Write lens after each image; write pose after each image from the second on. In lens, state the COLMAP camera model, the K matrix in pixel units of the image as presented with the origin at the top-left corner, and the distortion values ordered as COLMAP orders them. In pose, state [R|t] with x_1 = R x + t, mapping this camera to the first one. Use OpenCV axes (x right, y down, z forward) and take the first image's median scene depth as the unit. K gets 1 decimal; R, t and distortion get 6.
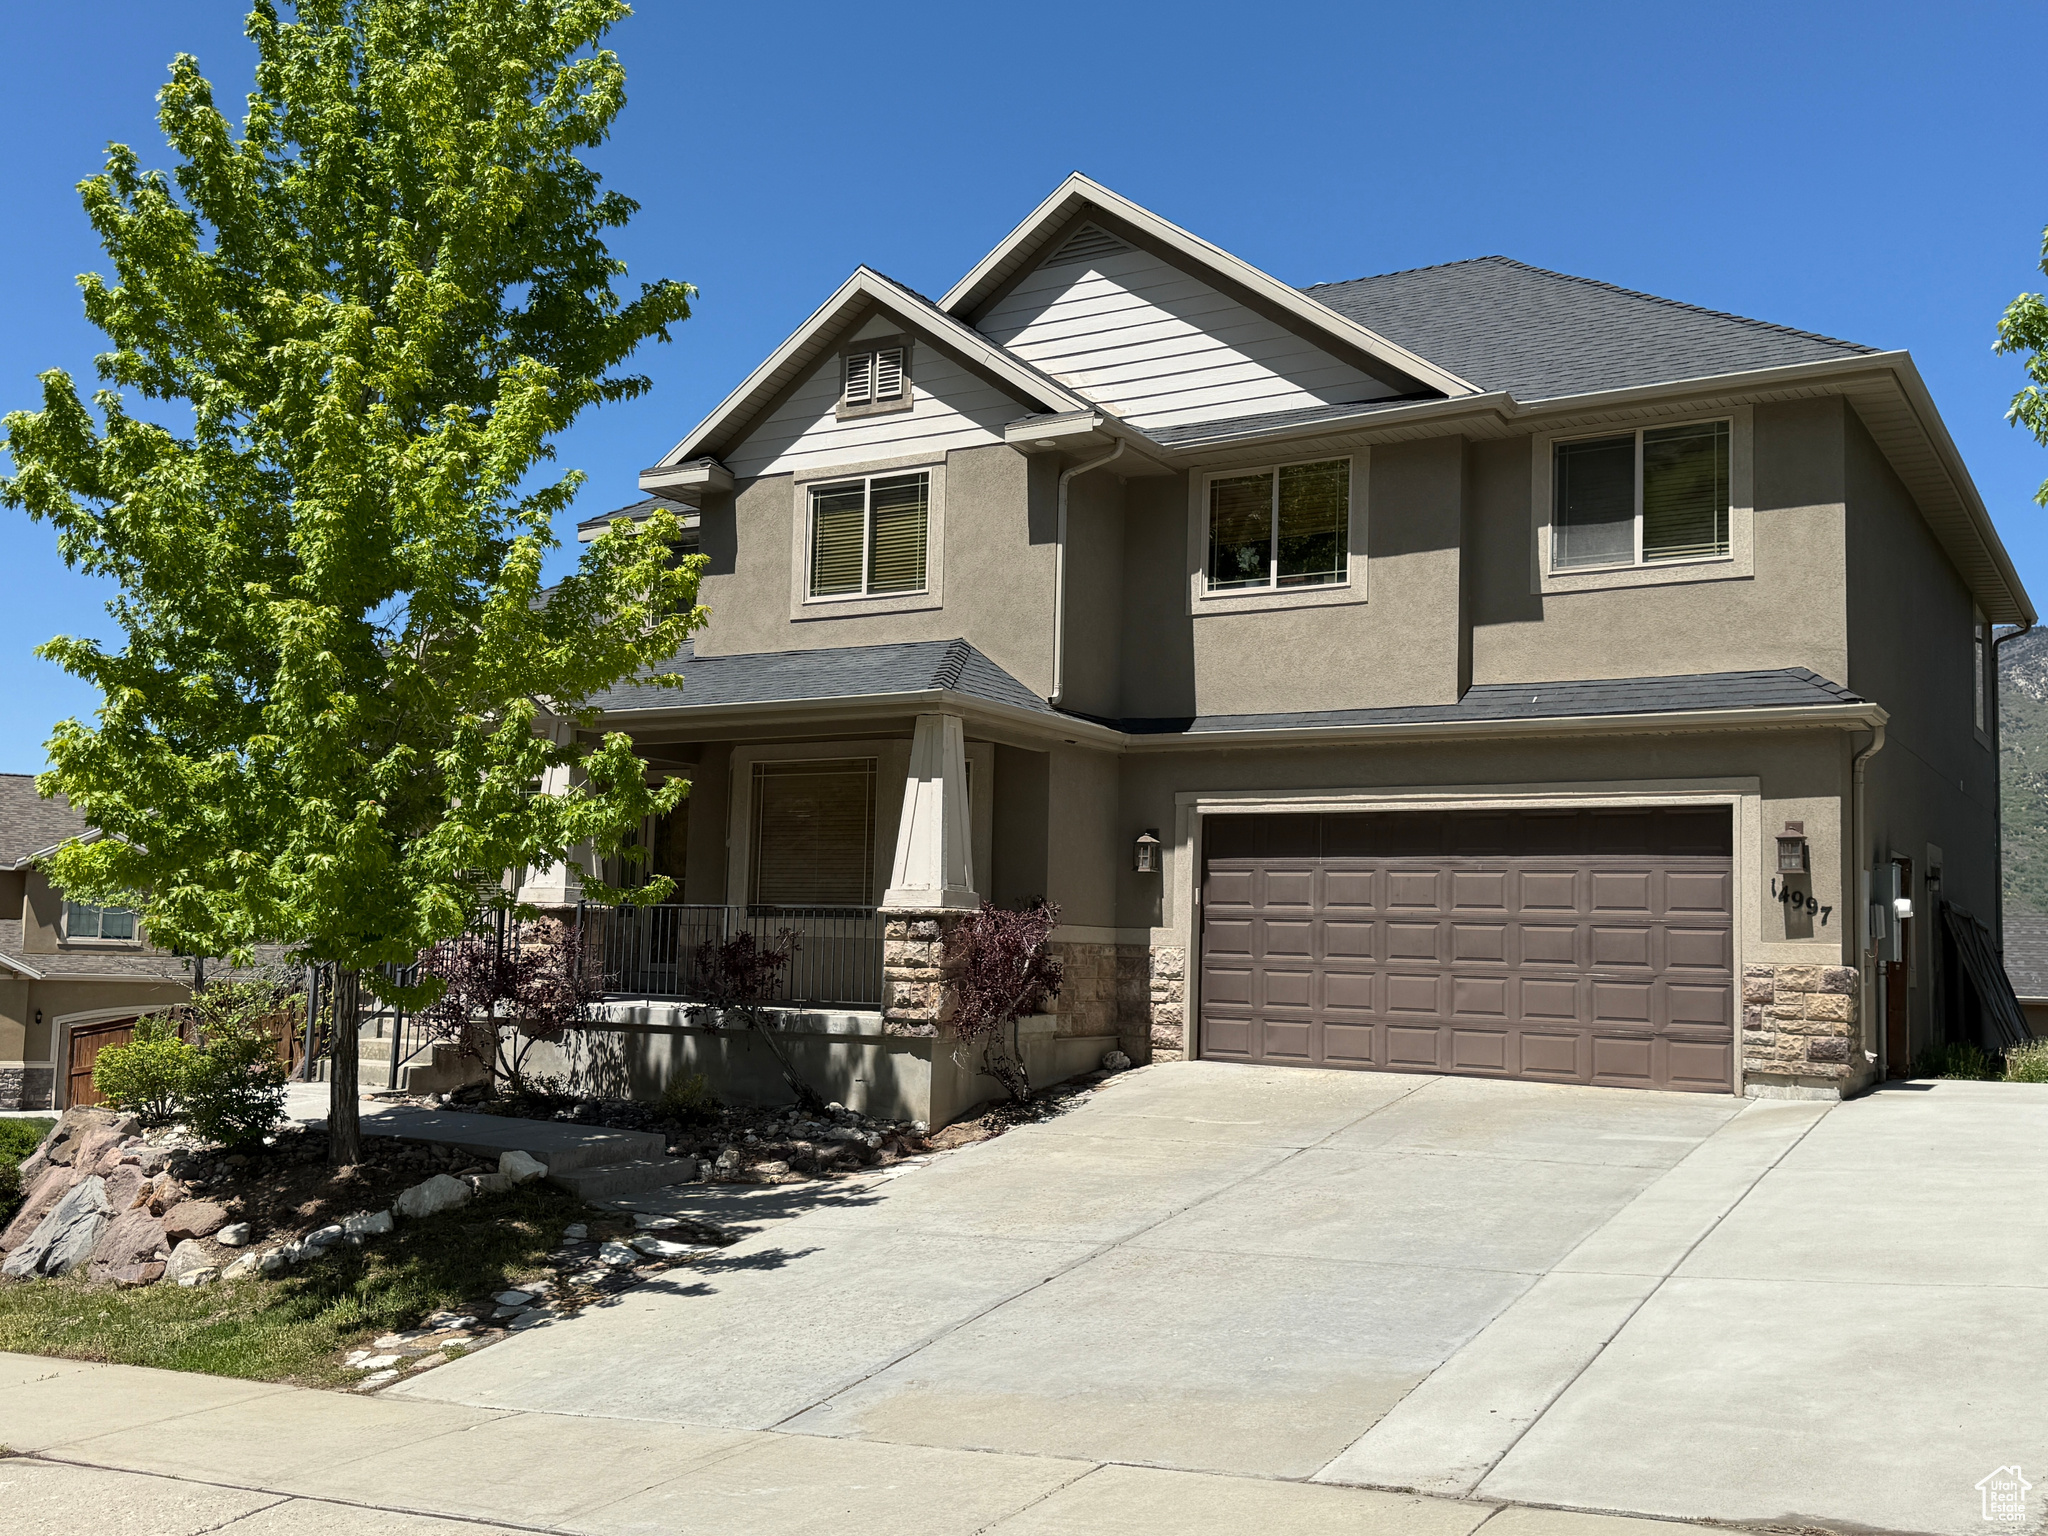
lens RADIAL K [[1930.0, 0, 1024.0], [0, 1930.0, 768.0], [0, 0, 1]] dist [0.160159, -0.345415]
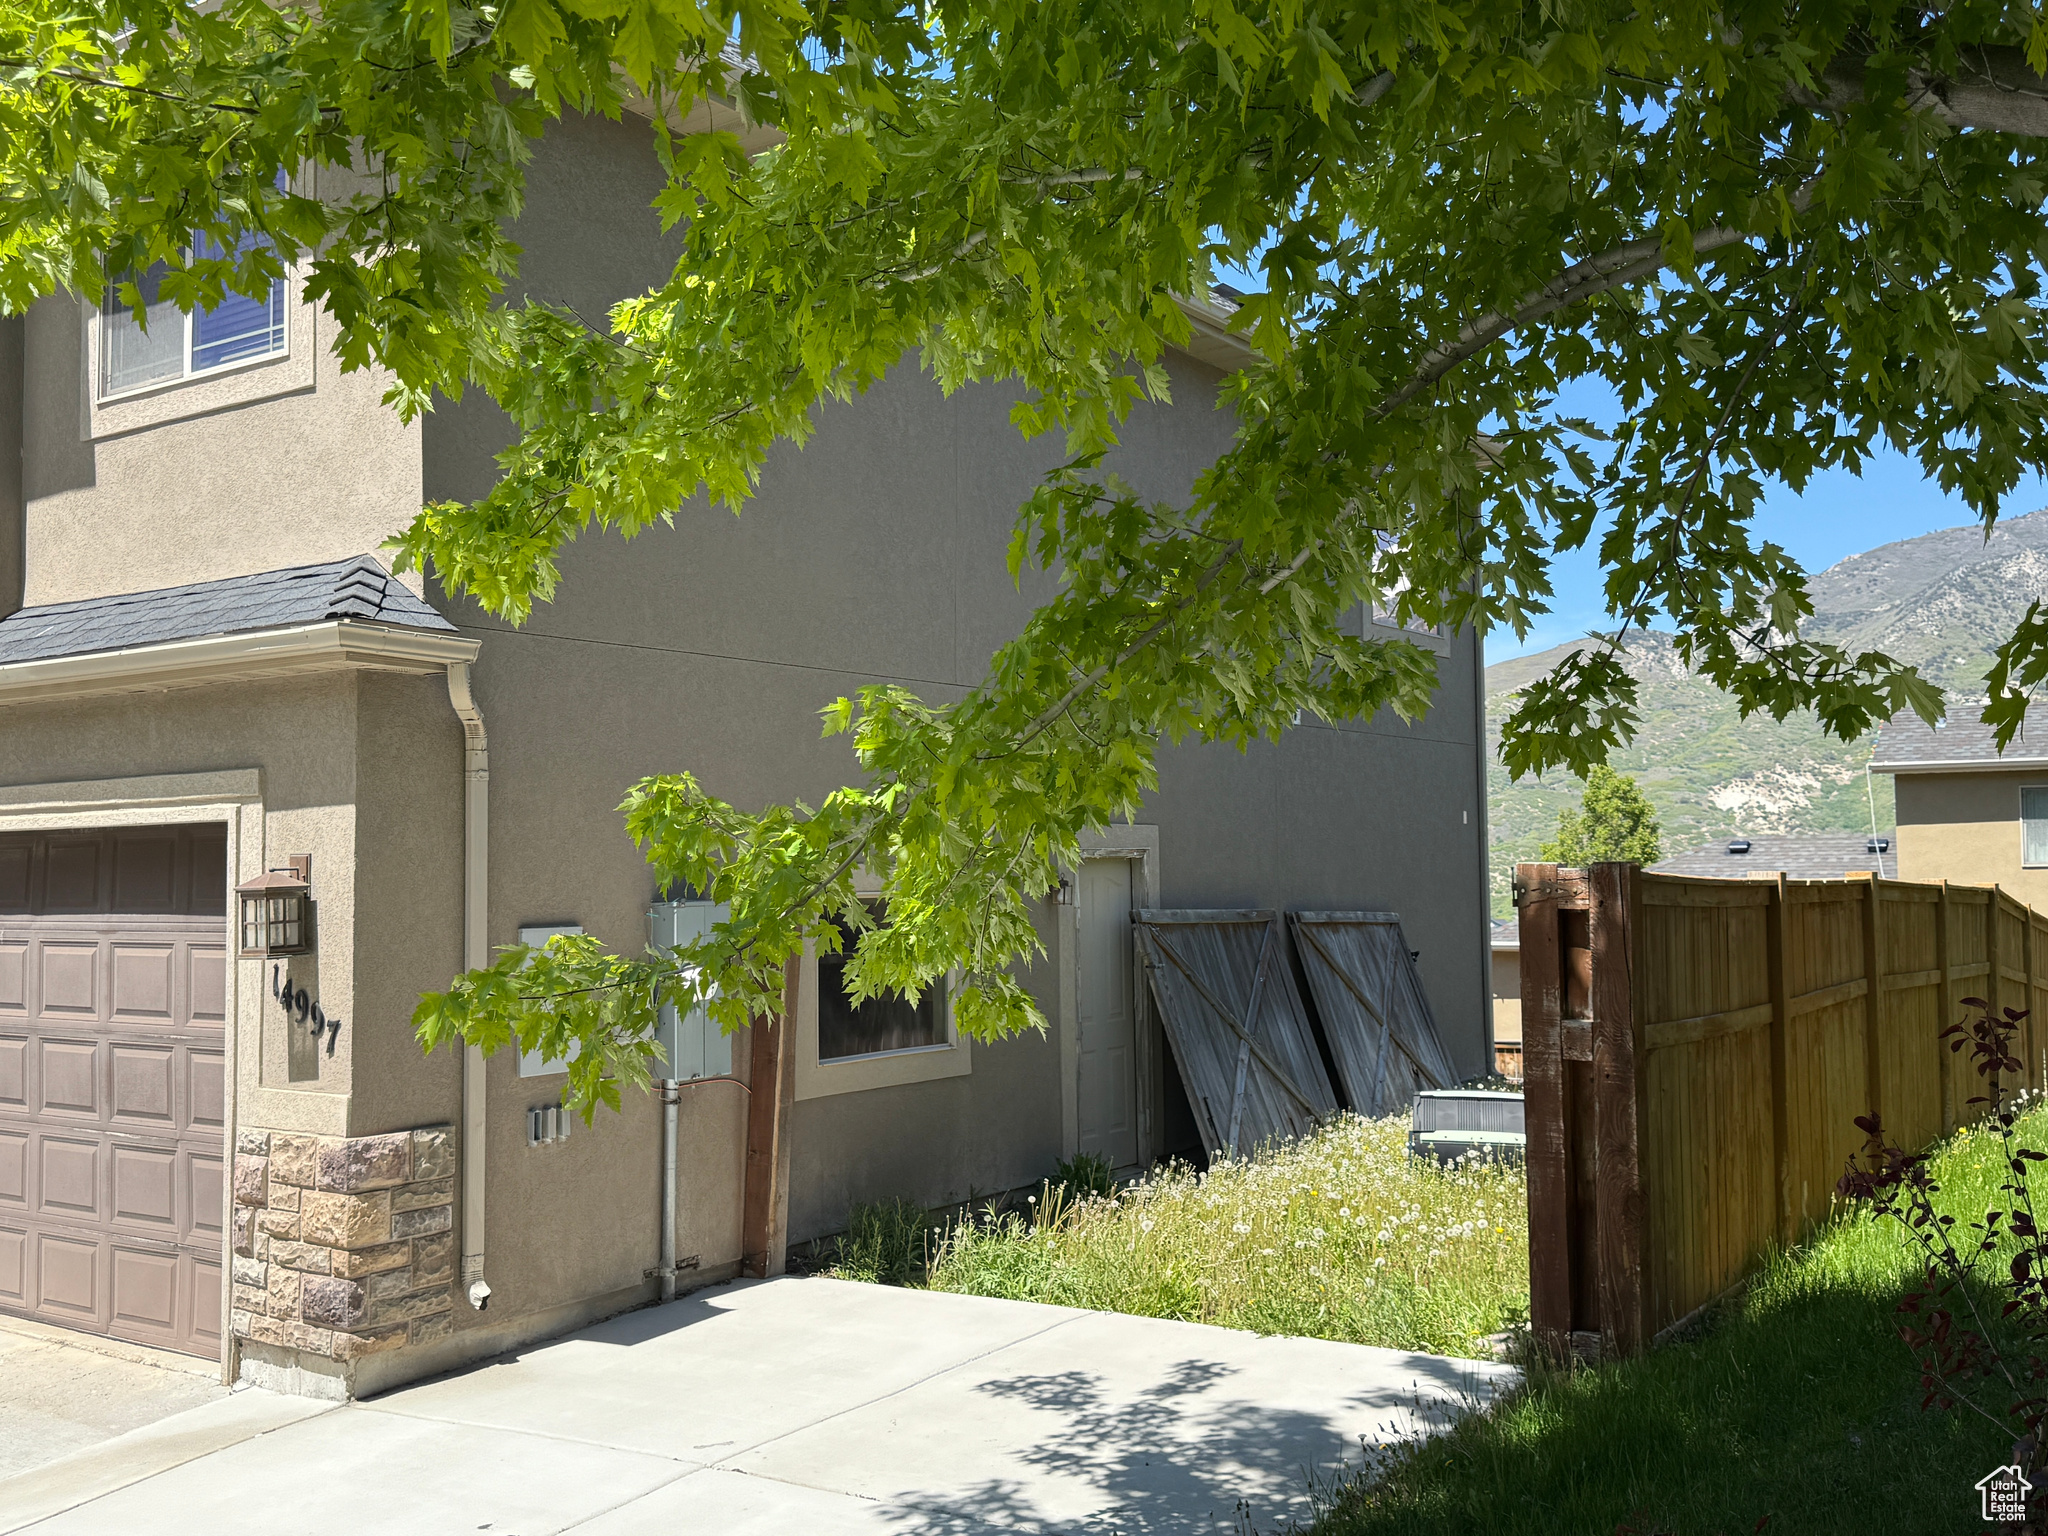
lens RADIAL K [[1930.0, 0, 1024.0], [0, 1930.0, 768.0], [0, 0, 1]] dist [0.160159, -0.345415]
pose [[0.997747, -0.041387, -0.052810, 0.577301], [0.043587, 0.998200, 0.041205, -0.007833], [0.051009, -0.043414, 0.997754, 0.468159]]
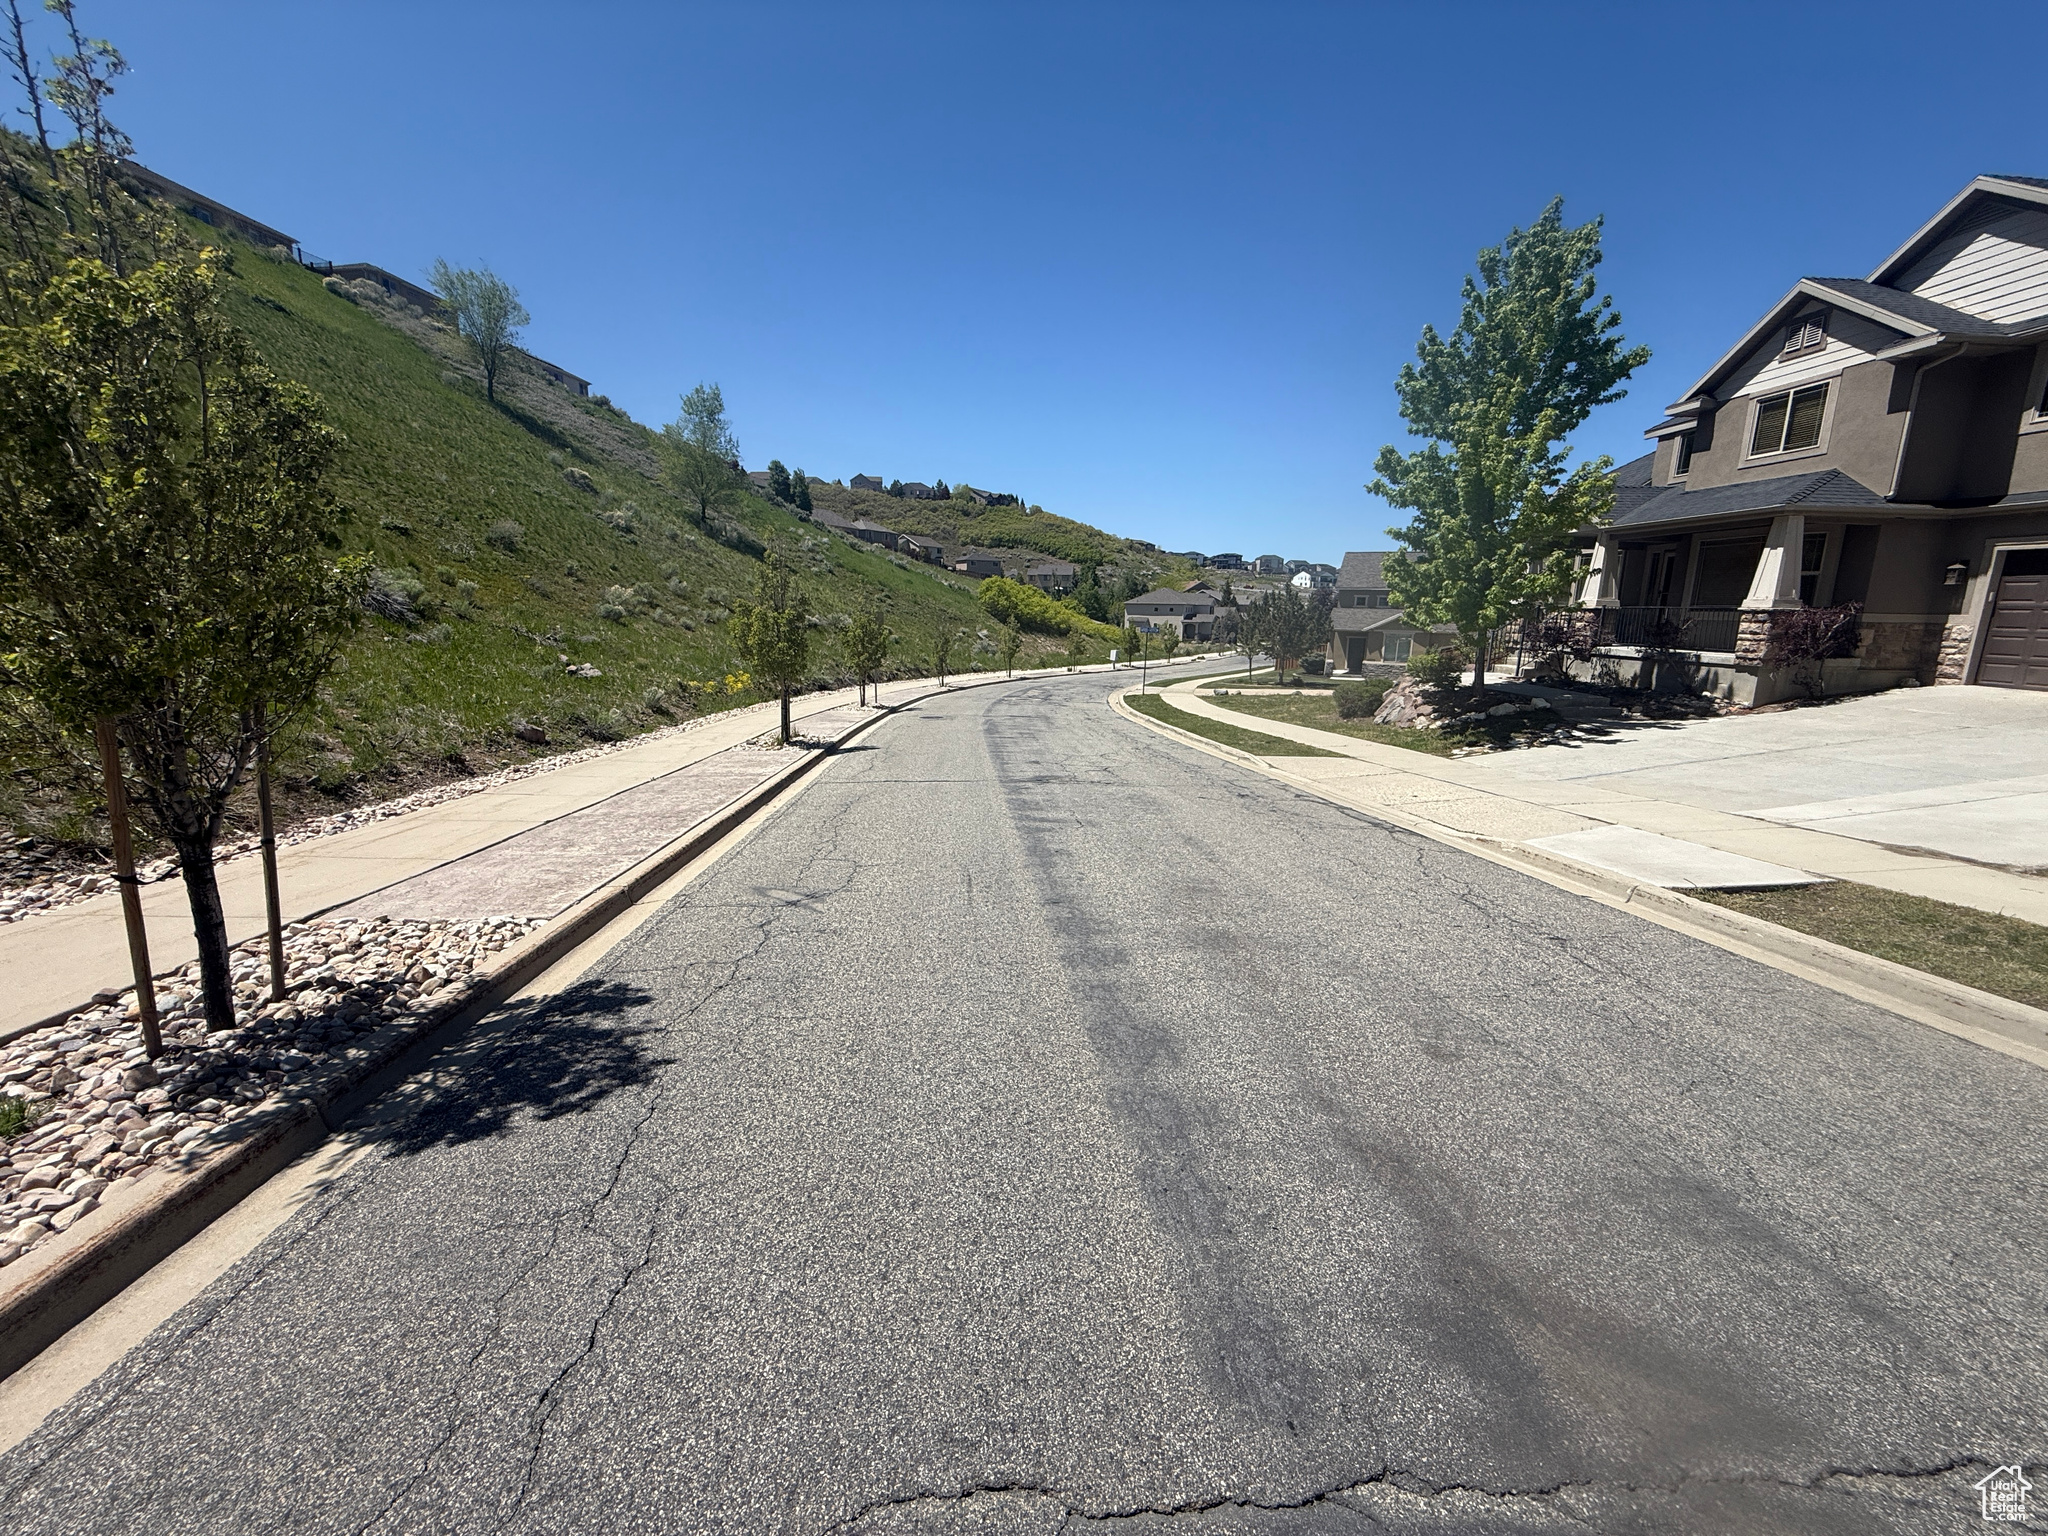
lens RADIAL K [[814.6, 0, 1017.9], [0, 814.6, 767.1], [0, 0, 1]] dist [0.001767, 0.000022]
pose [[0.577685, 0.141563, -0.803891, 0.224799], [0.080138, 0.970252, 0.228447, -0.031839], [0.812316, -0.196393, 0.549156, -0.238557]]
